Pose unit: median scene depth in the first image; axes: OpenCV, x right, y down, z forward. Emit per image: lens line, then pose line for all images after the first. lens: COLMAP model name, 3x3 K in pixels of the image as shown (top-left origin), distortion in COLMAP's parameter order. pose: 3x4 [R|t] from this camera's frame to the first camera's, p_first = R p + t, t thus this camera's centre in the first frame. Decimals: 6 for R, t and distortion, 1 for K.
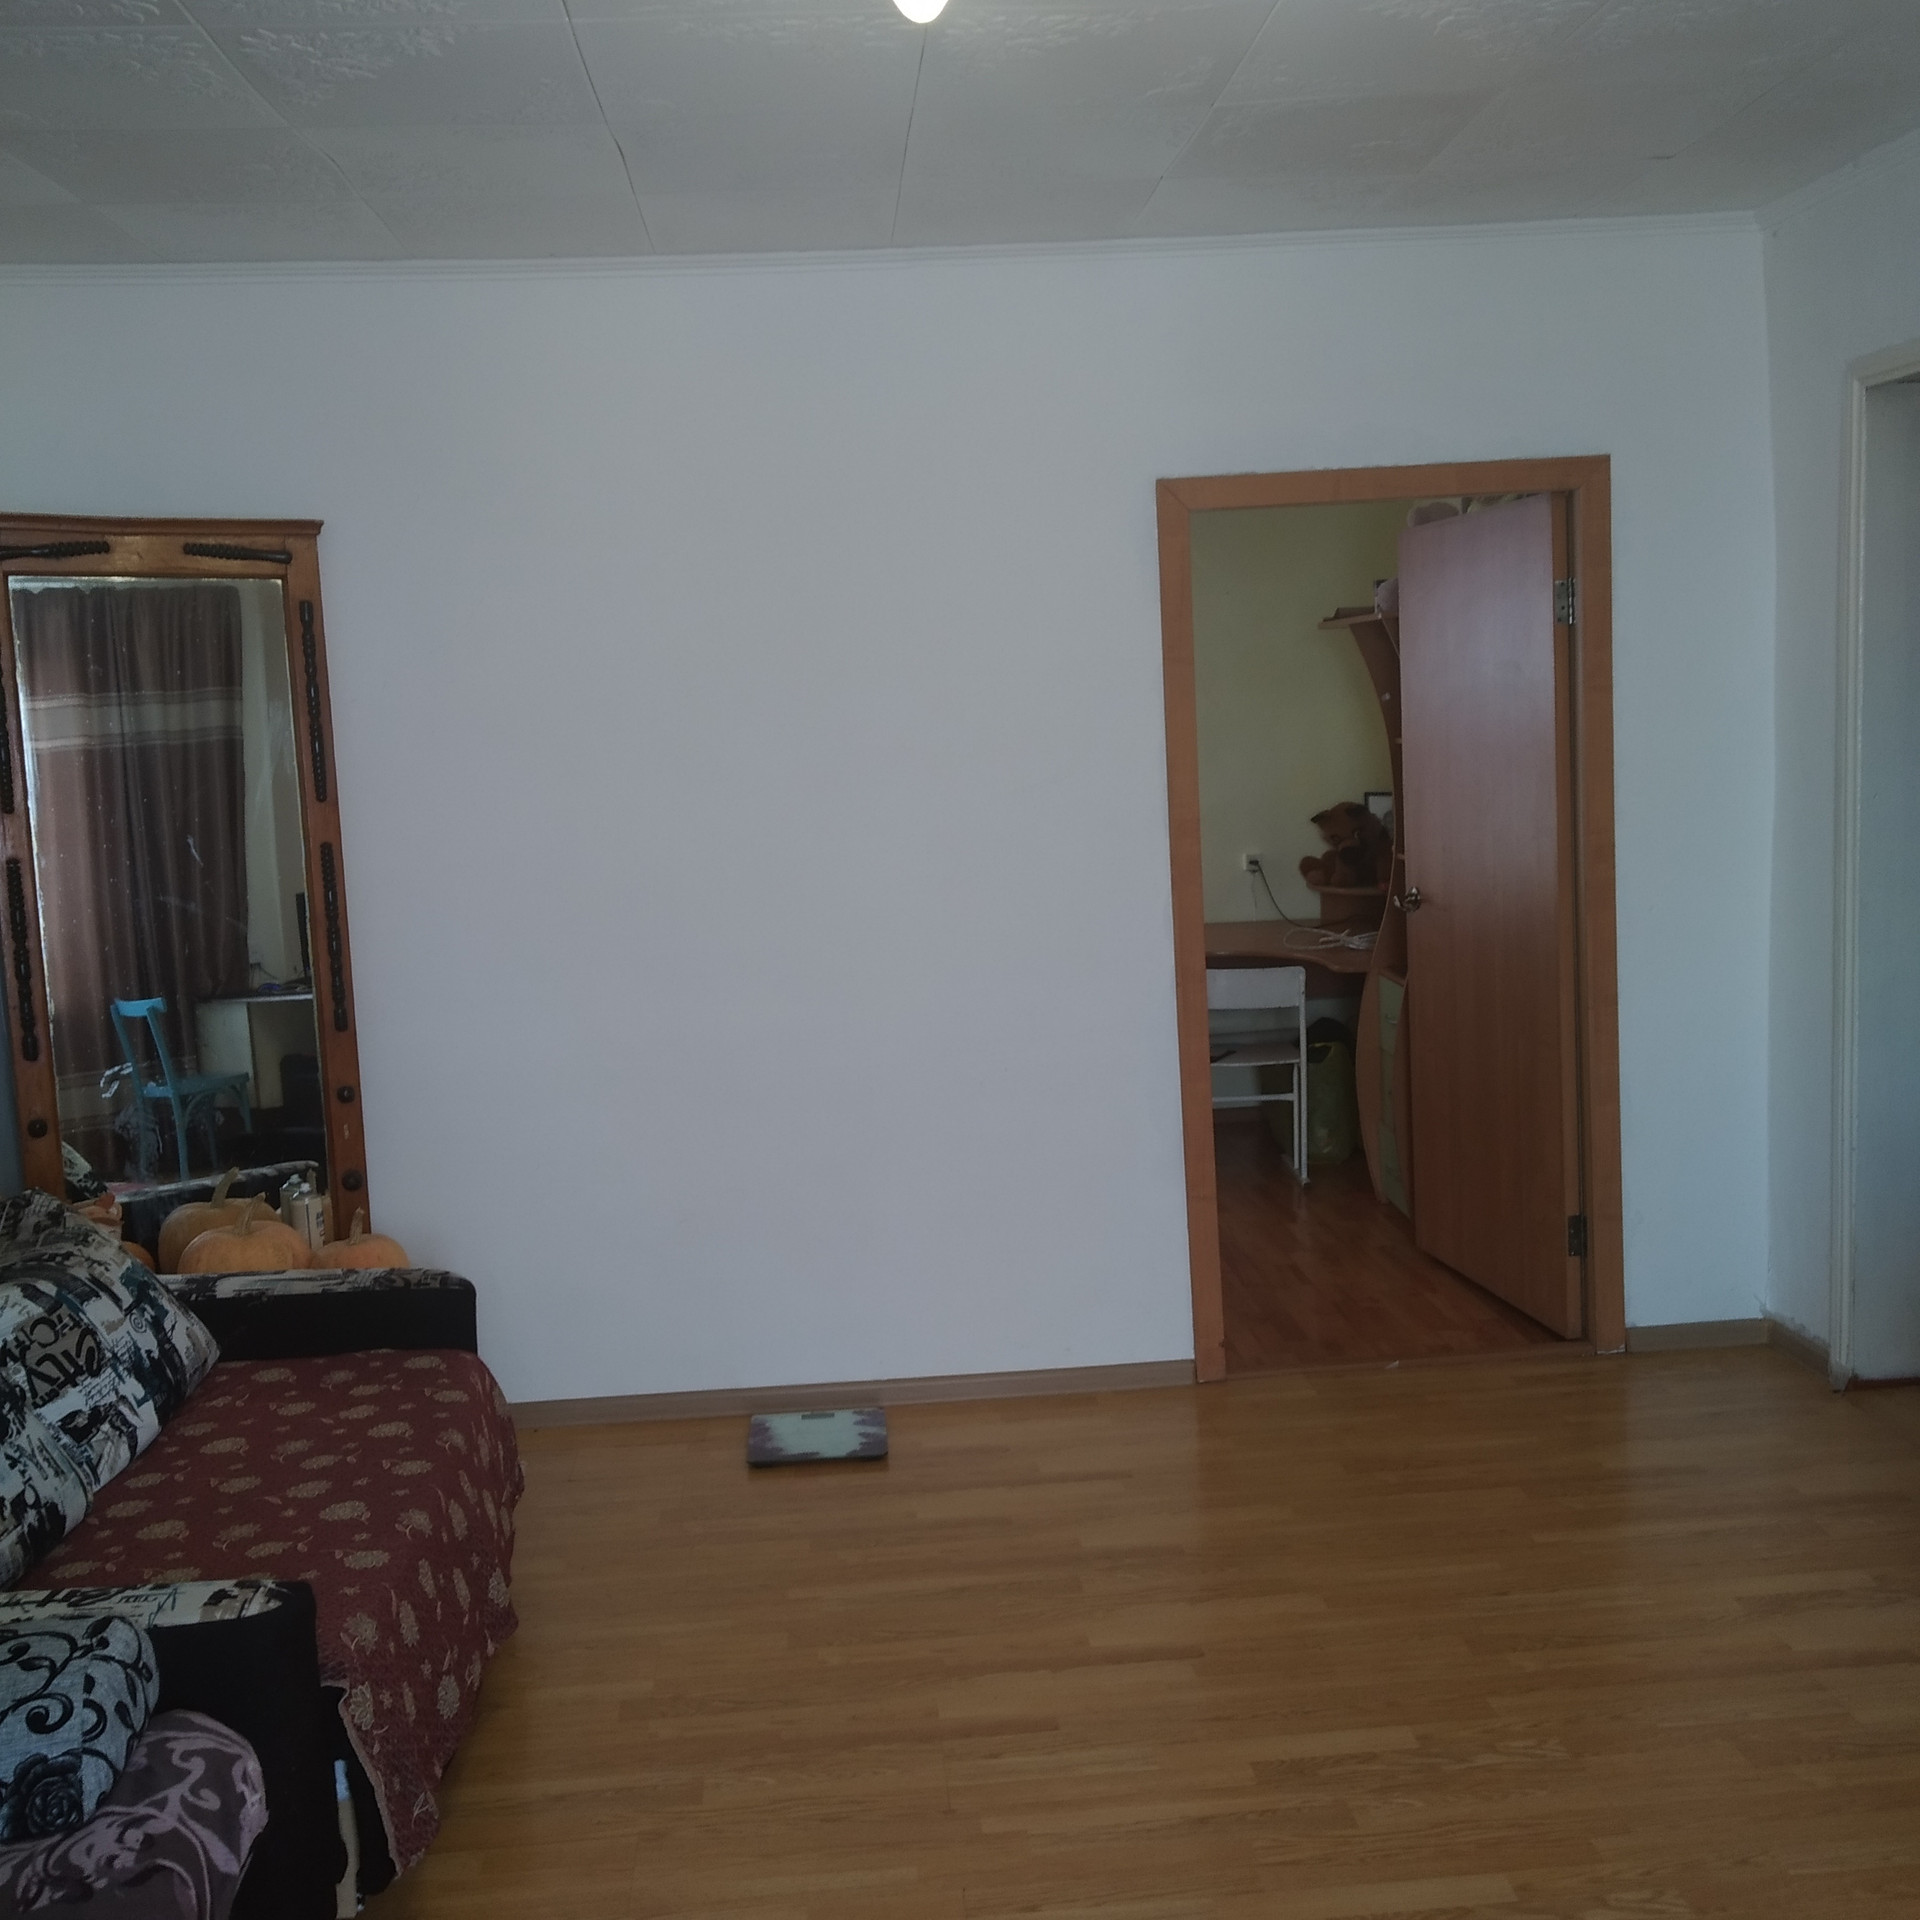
lens RADIAL K [[2029.7, 0, 963.2], [0, 2029.7, 938.1], [0, 0, 1]] dist [0.087449, -0.218489]
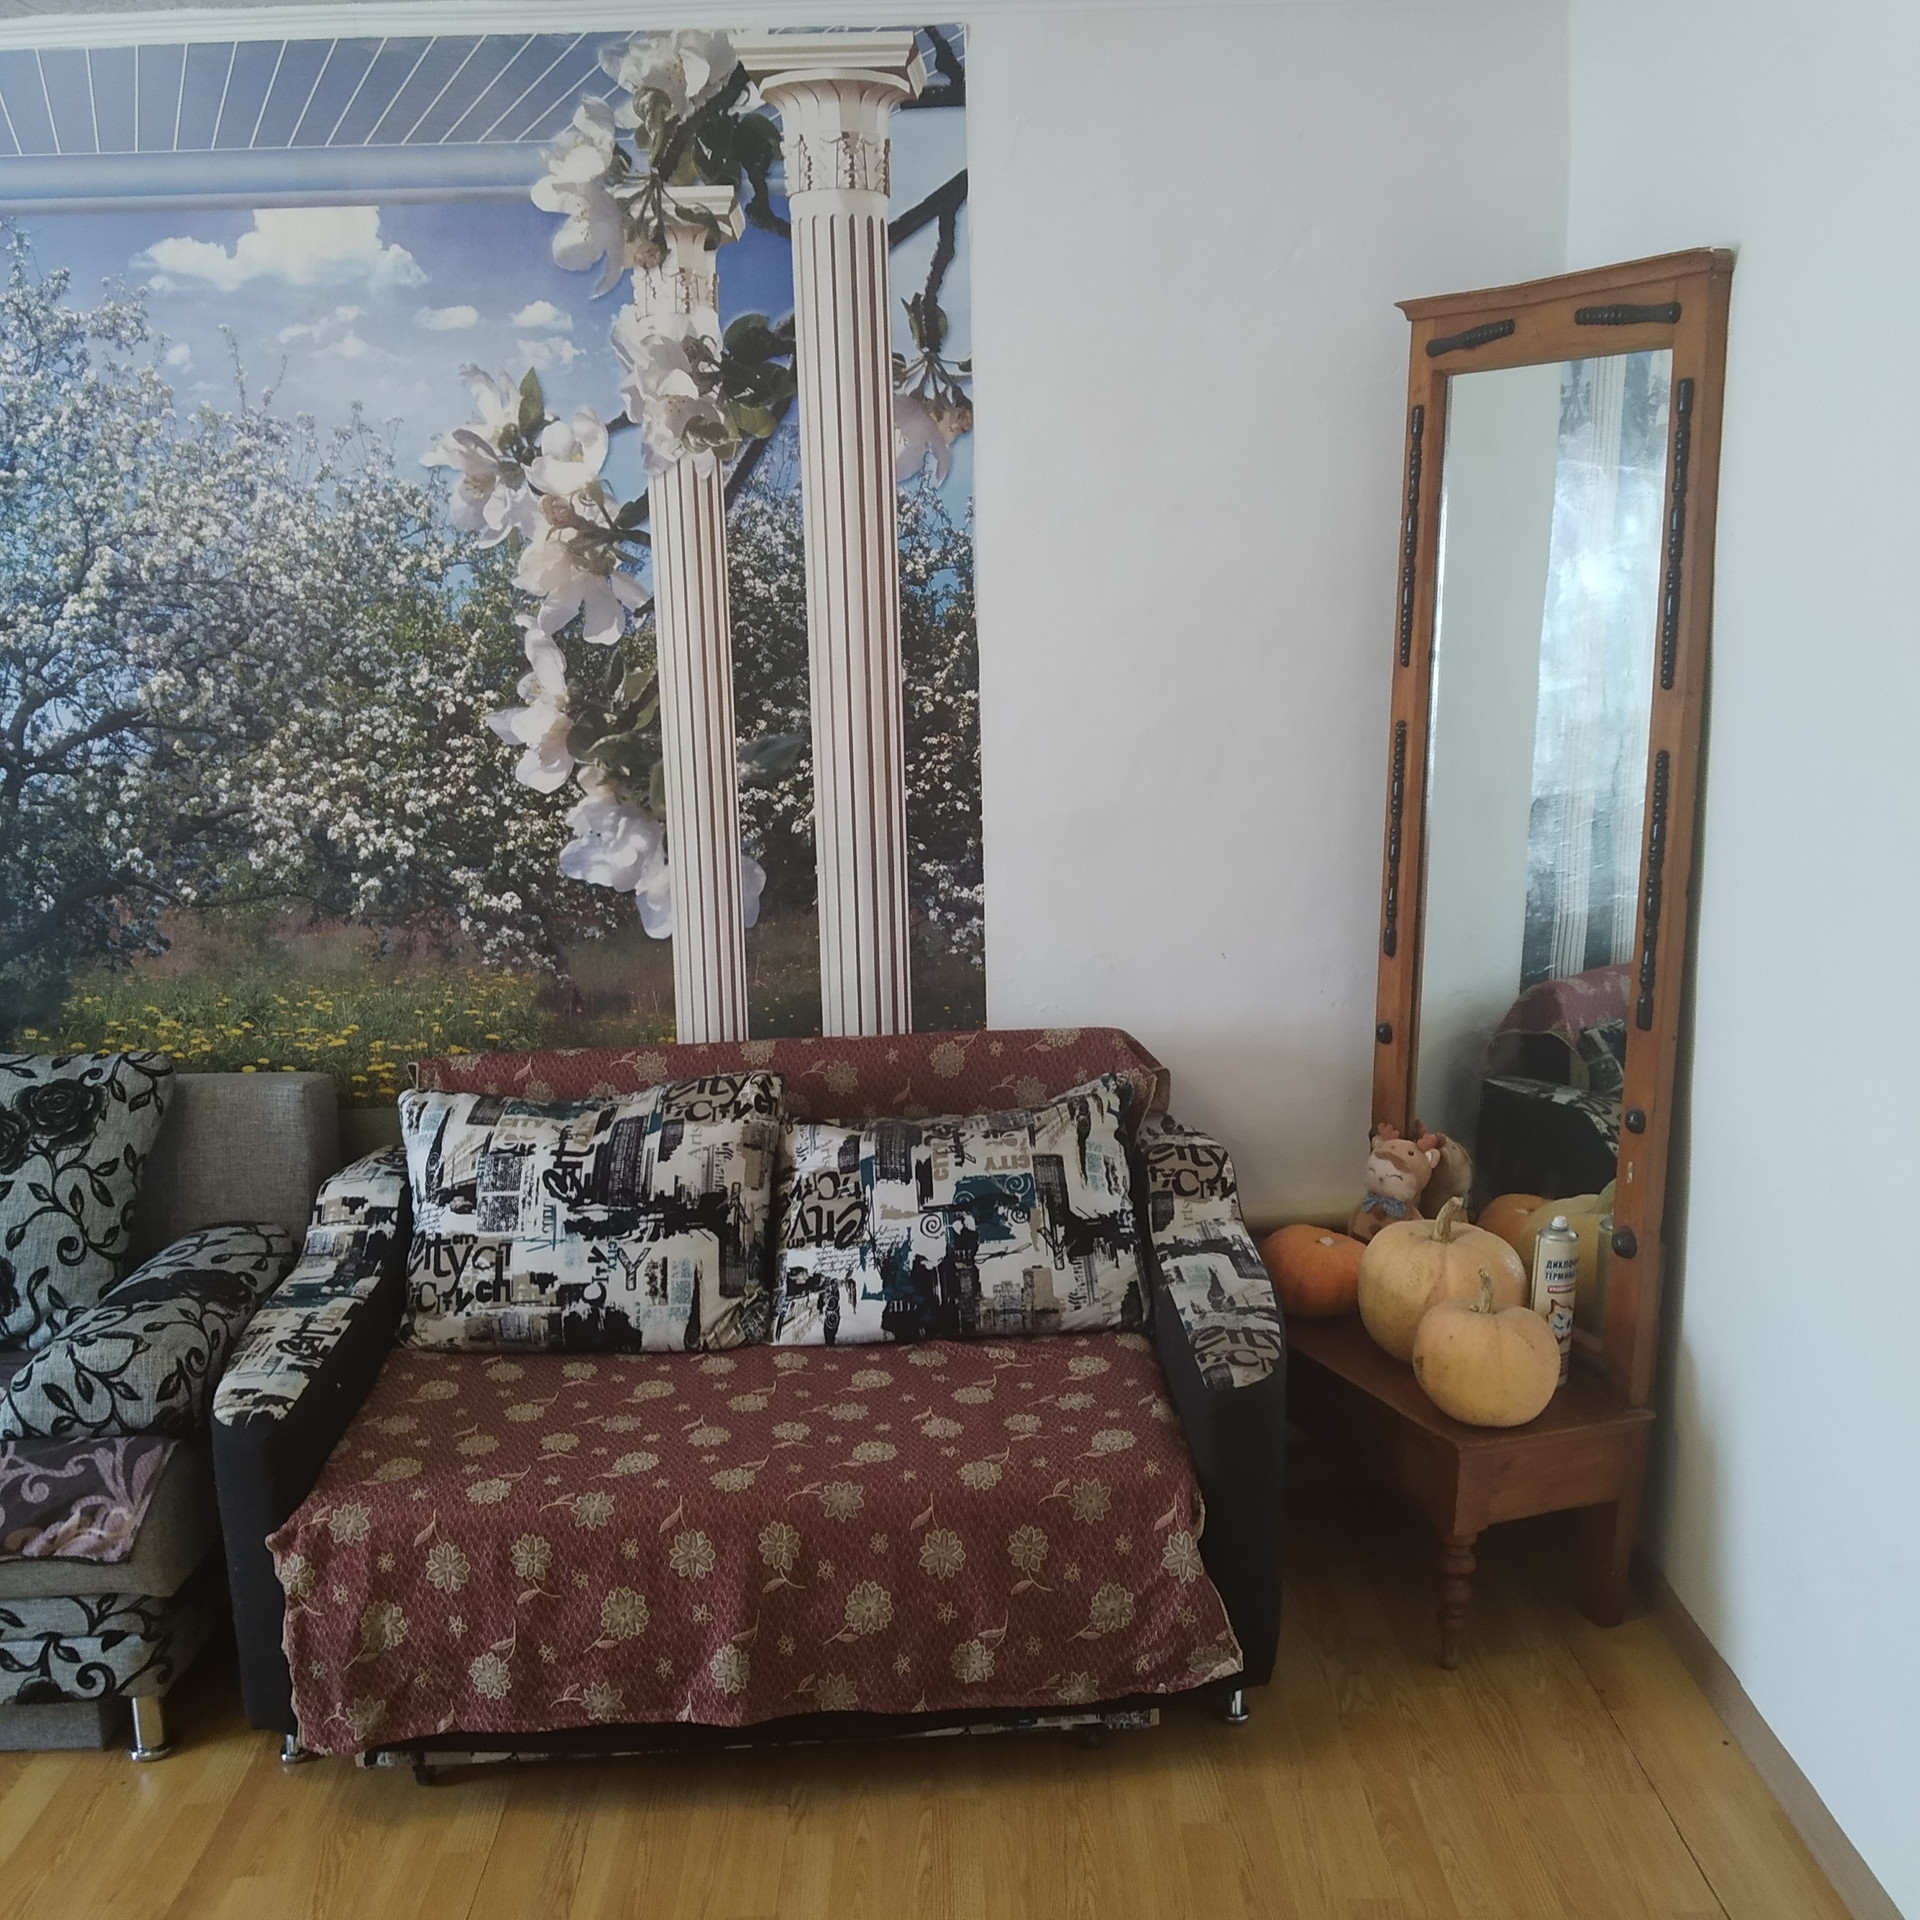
lens RADIAL K [[1995.4, 0, 953.9], [0, 1995.4, 961.0], [0, 0, 1]] dist [0.020982, -0.016300]
pose [[-0.064577, 0.235333, -0.969767, 0.475600], [-0.088167, 0.966650, 0.240448, -0.157120], [0.994010, 0.101029, -0.041675, 1.080087]]
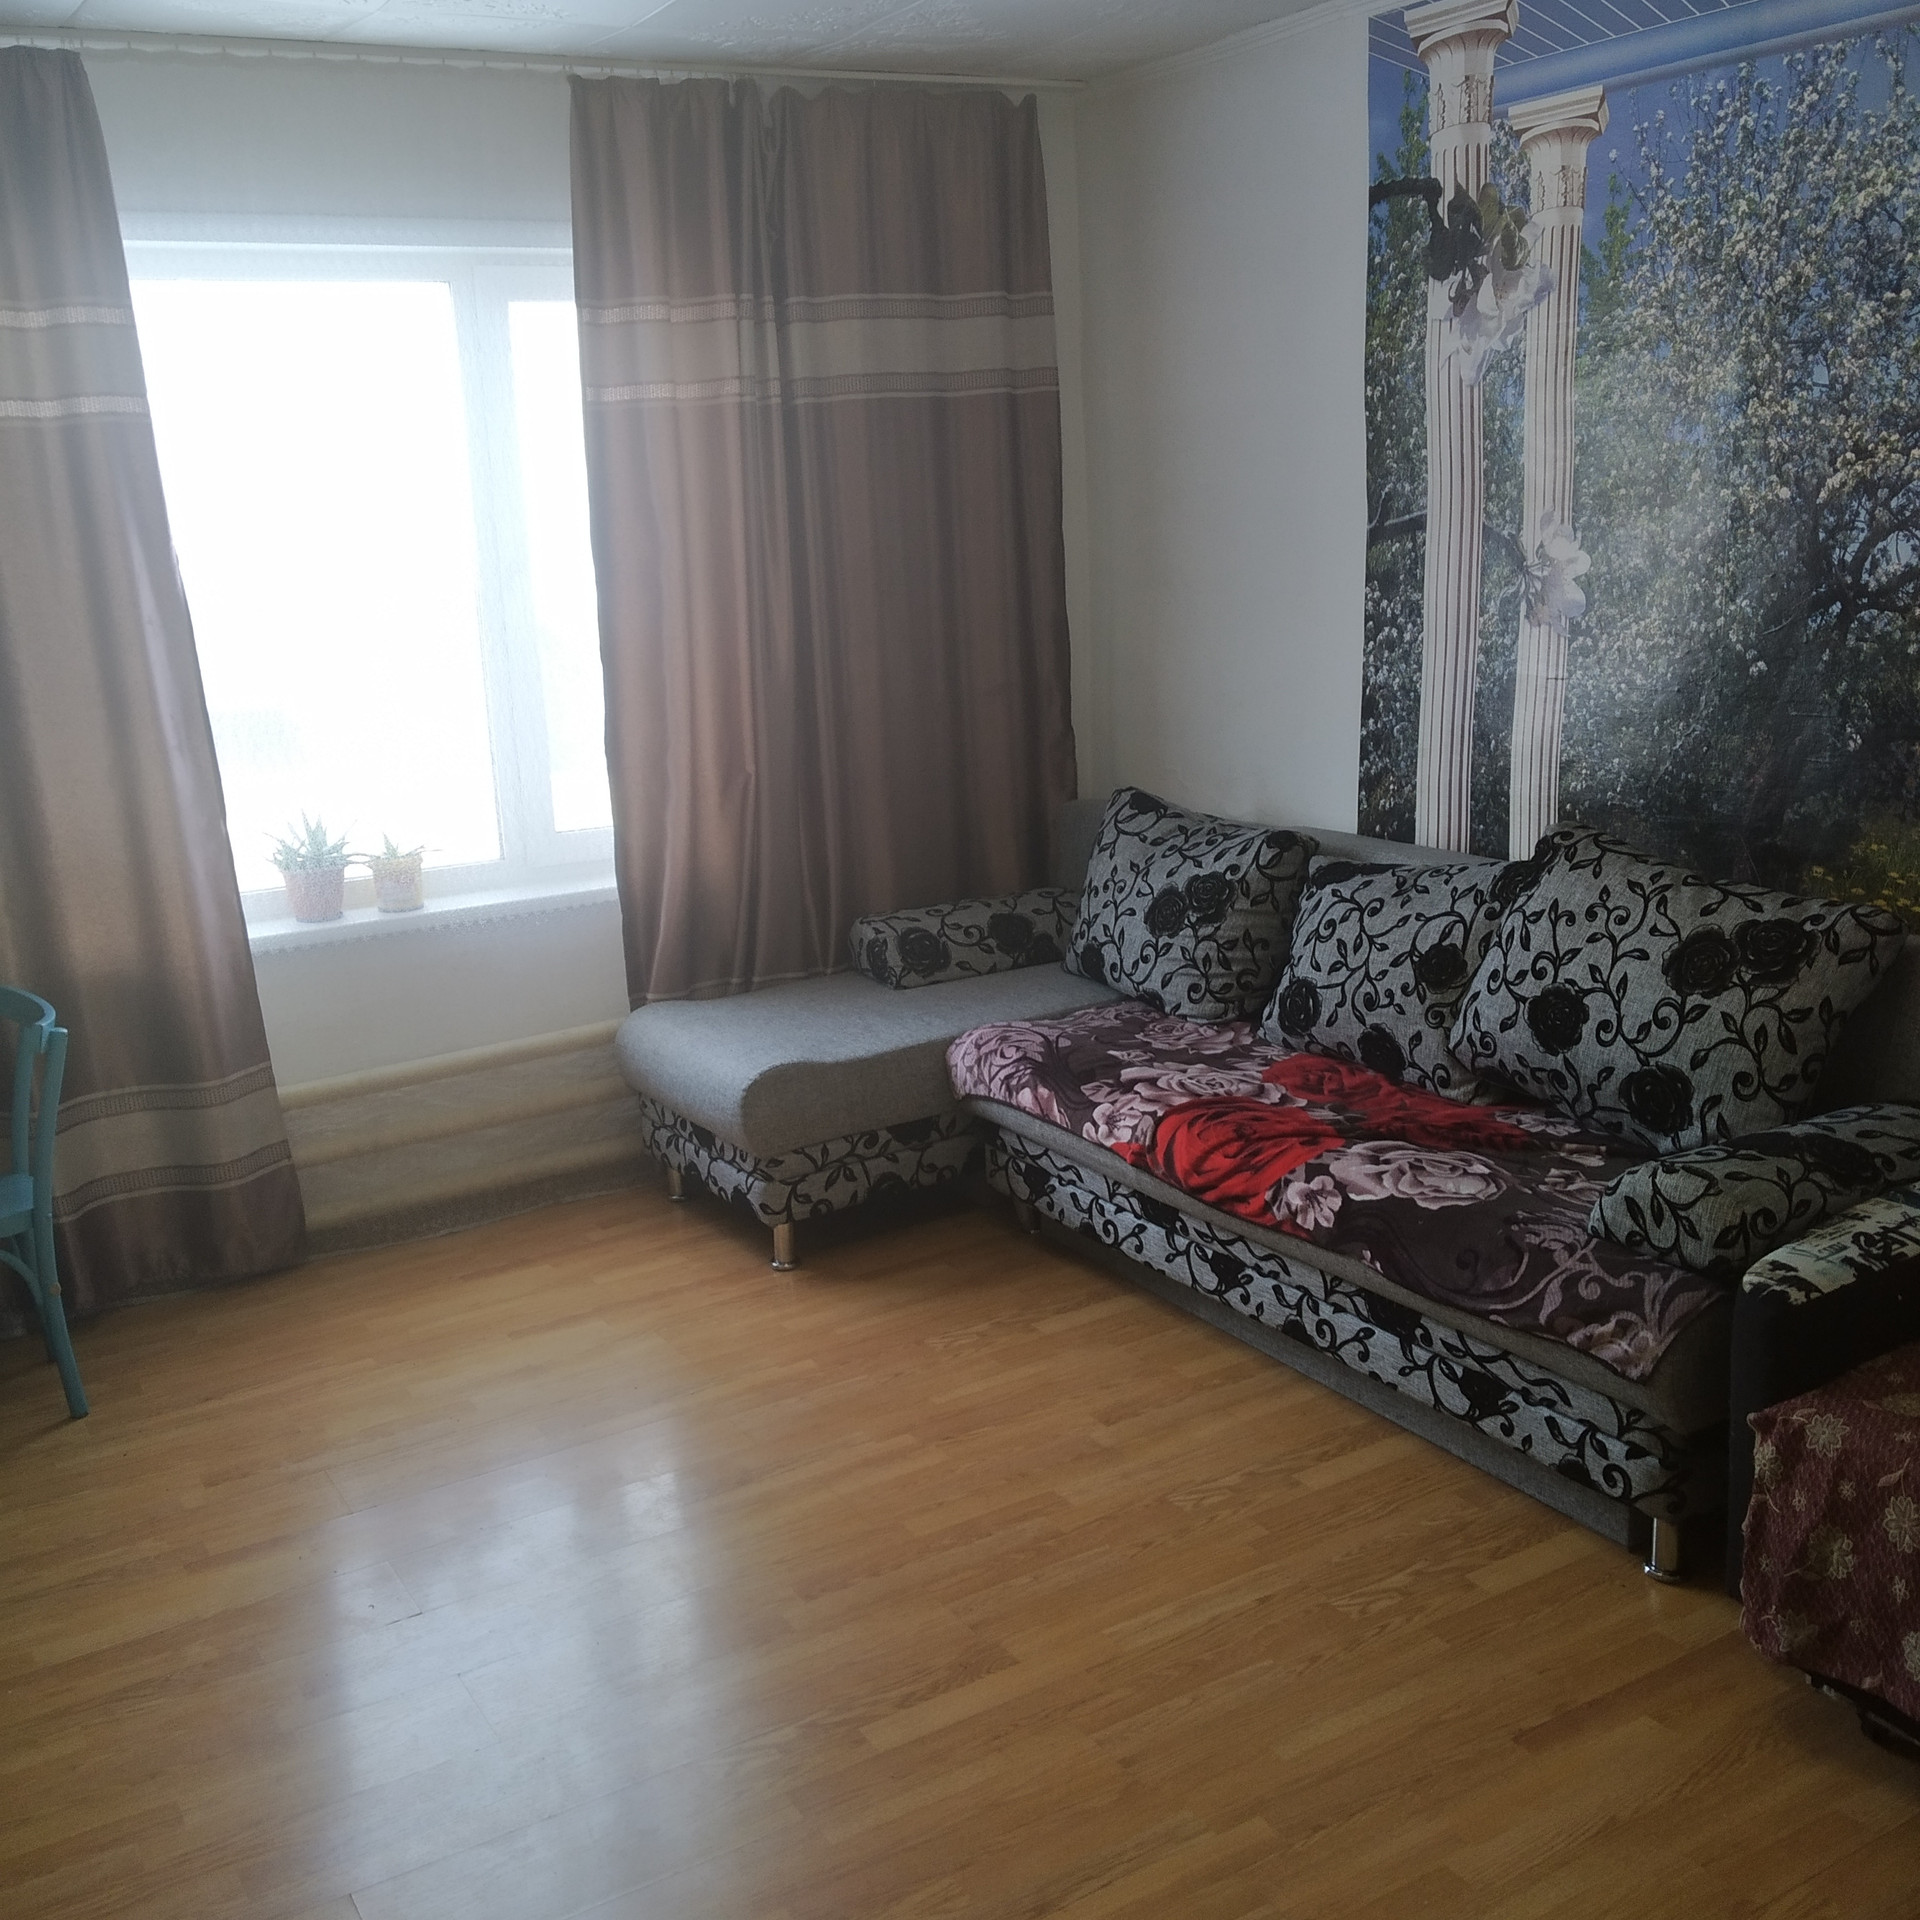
lens RADIAL K [[1995.4, 0, 953.9], [0, 1995.4, 961.0], [0, 0, 1]] dist [0.020982, -0.016300]
pose [[-0.886298, 0.190098, -0.422301, 0.339119], [0.030921, 0.934126, 0.355601, -0.168877], [0.462081, 0.302111, -0.833793, 1.252351]]
